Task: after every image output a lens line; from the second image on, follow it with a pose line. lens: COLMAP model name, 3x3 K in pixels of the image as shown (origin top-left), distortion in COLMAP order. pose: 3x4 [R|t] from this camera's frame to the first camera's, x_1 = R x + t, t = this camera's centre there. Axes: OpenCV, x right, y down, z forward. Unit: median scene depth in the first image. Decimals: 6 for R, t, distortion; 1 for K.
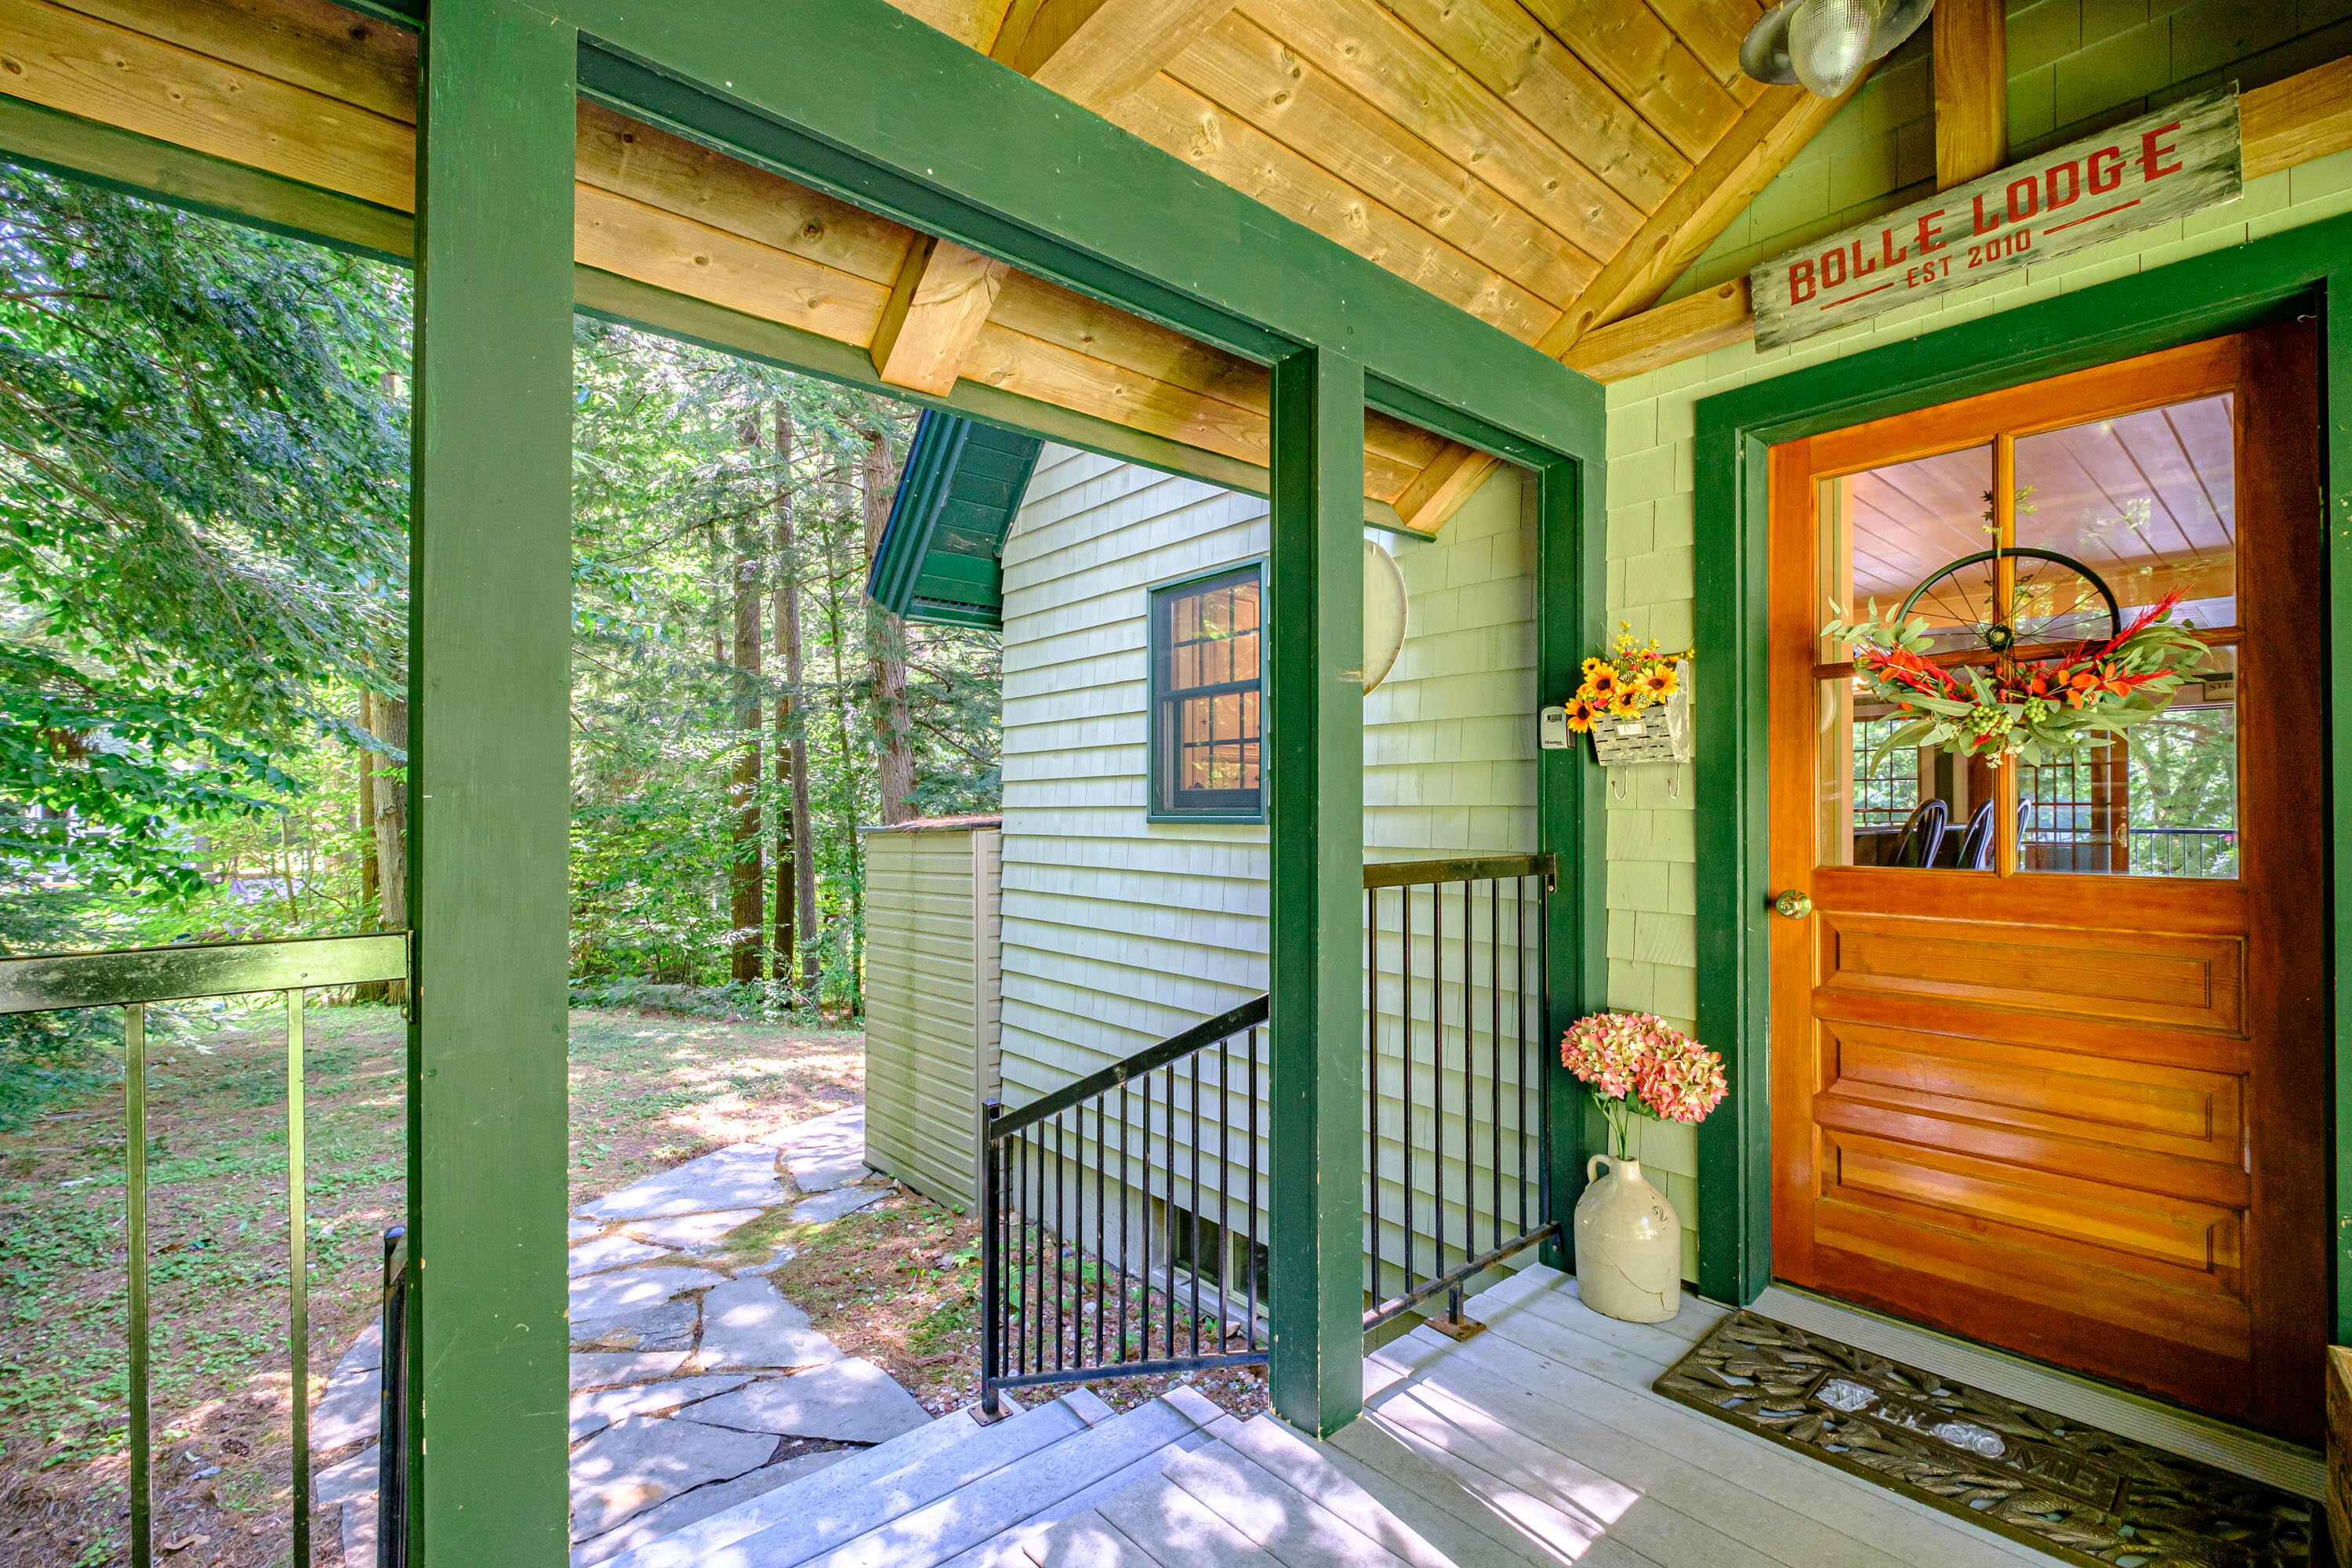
lens RADIAL K [[1026.7, 0, 1176.7], [0, 1026.7, 806.8], [0, 0, 1]] dist [0.001767, -0.004589]
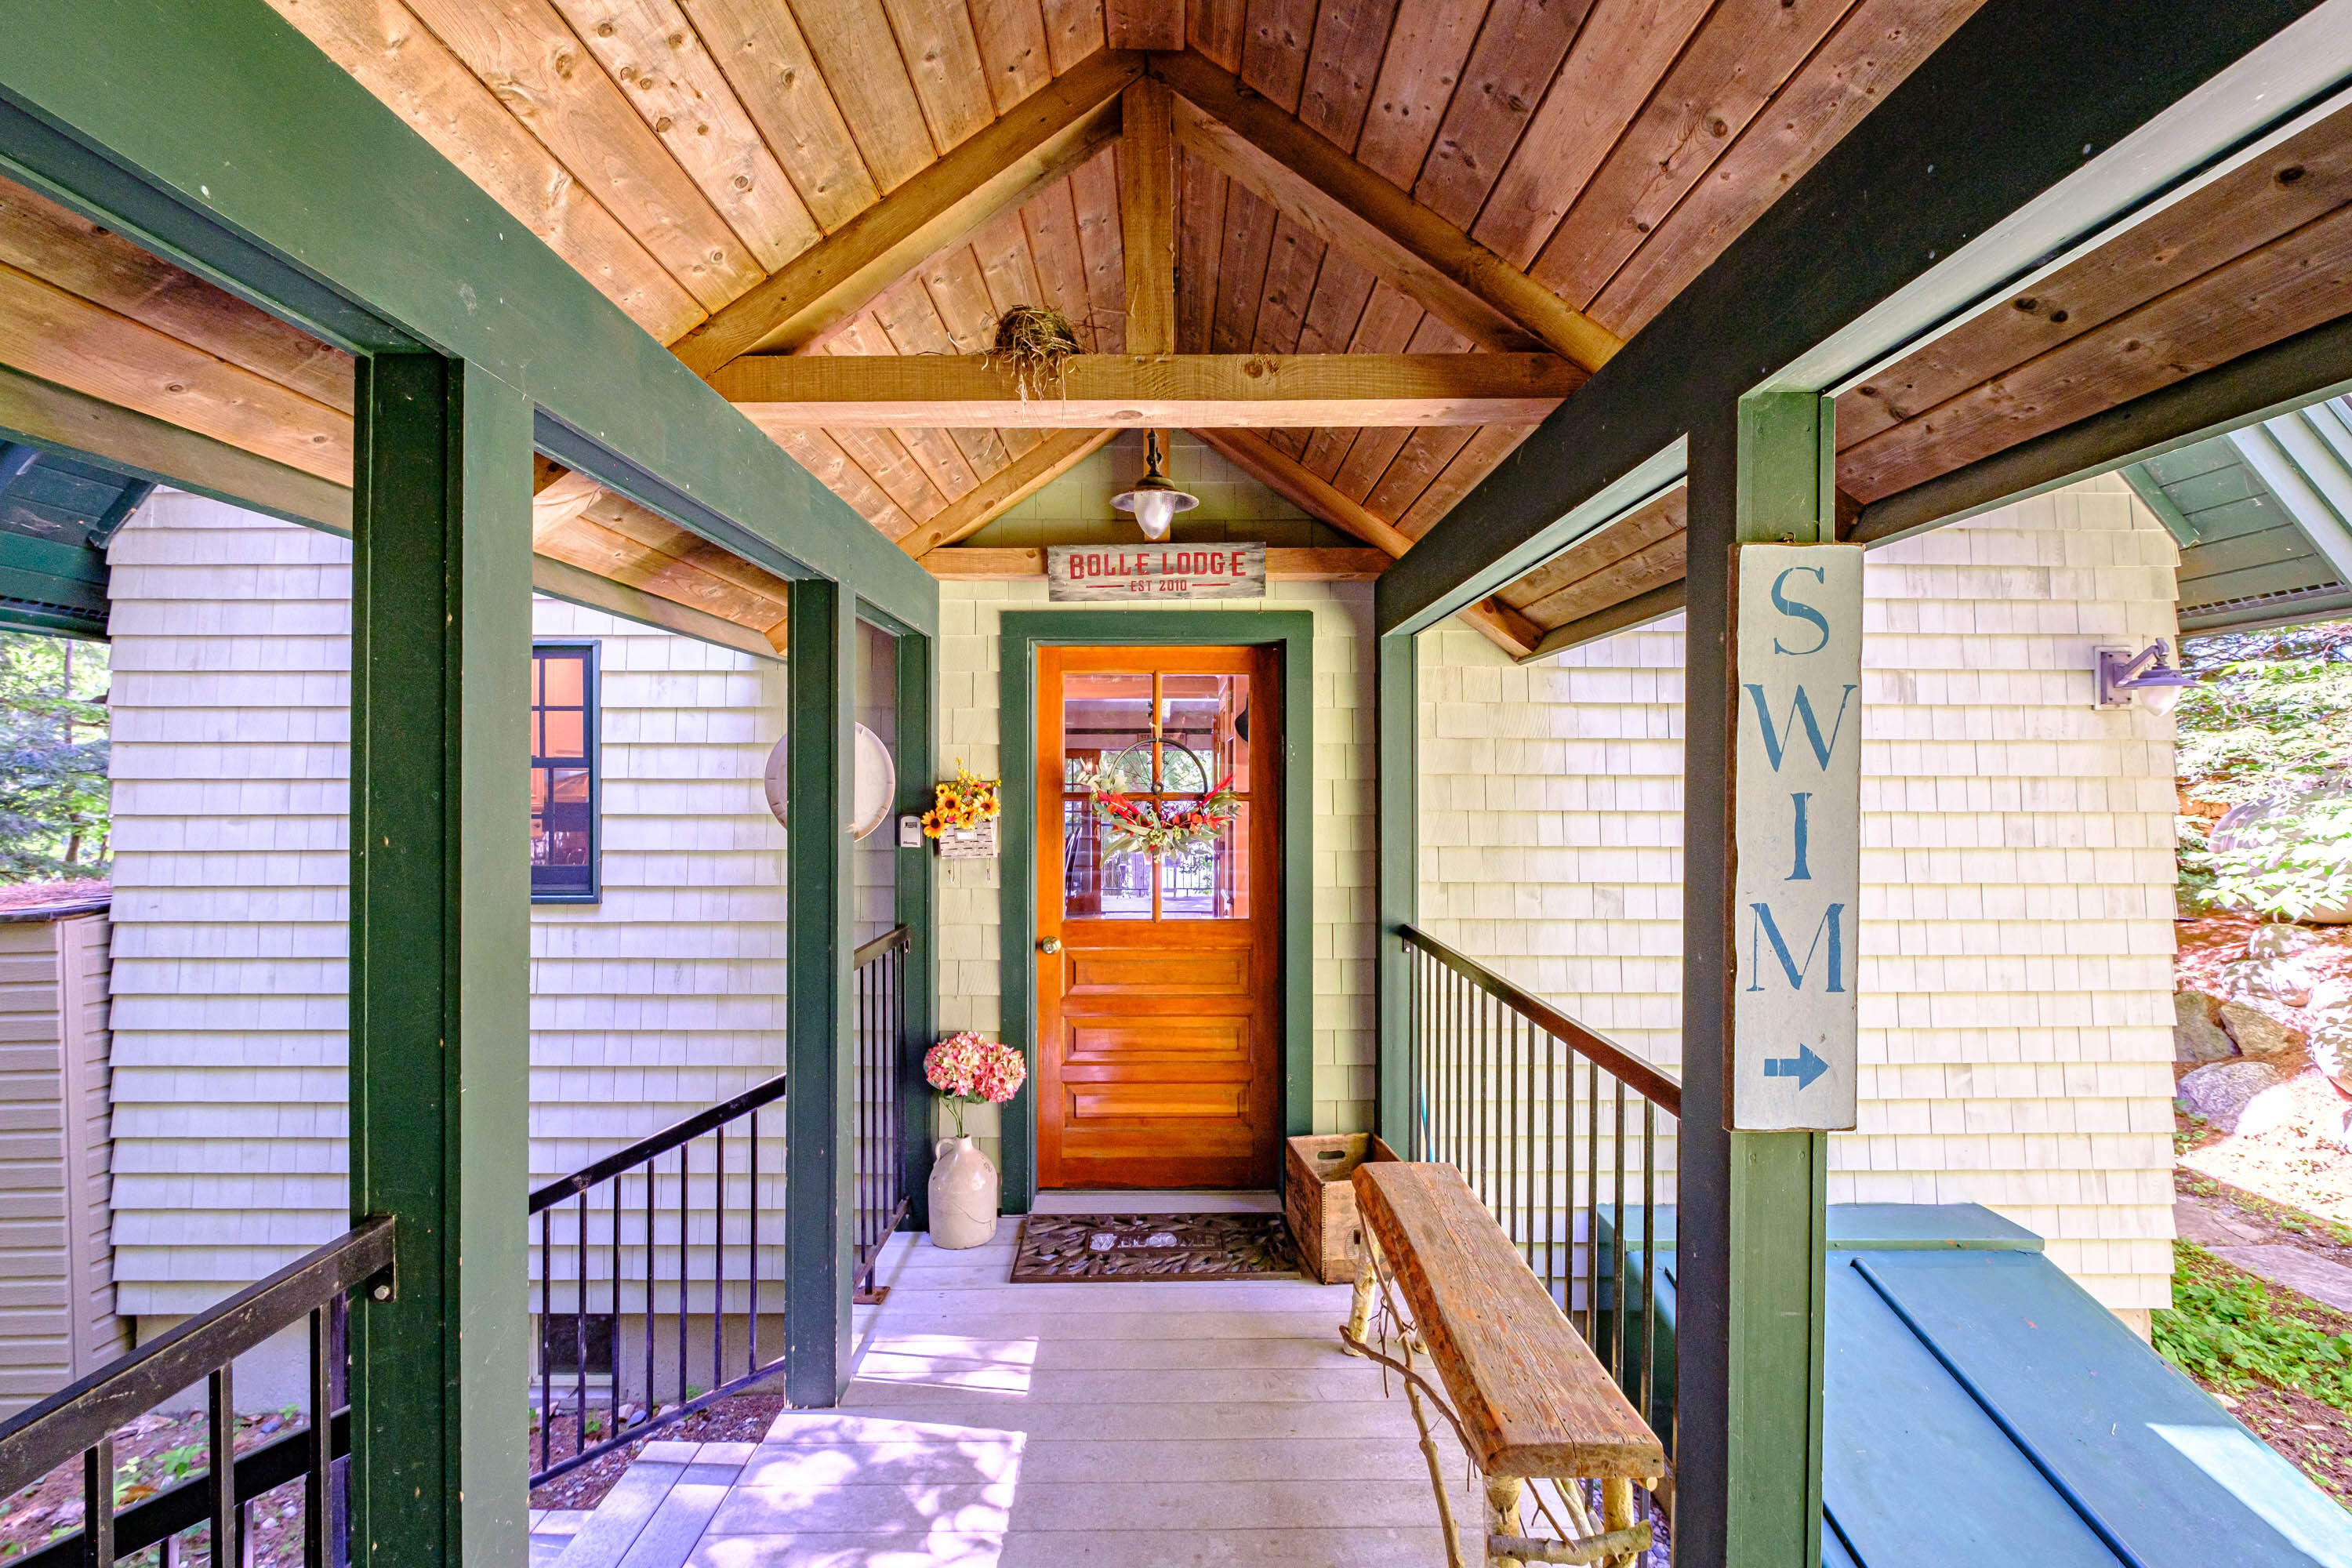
lens RADIAL K [[1026.2, 0, 1184.3], [0, 1026.2, 785.4], [0, 0, 1]] dist [-0.000443, -0.001168]
pose [[0.635993, 0.001699, 0.771693, -0.513942], [-0.008033, 0.999958, 0.004419, -0.169900], [-0.771653, -0.009009, 0.635980, -0.157460]]
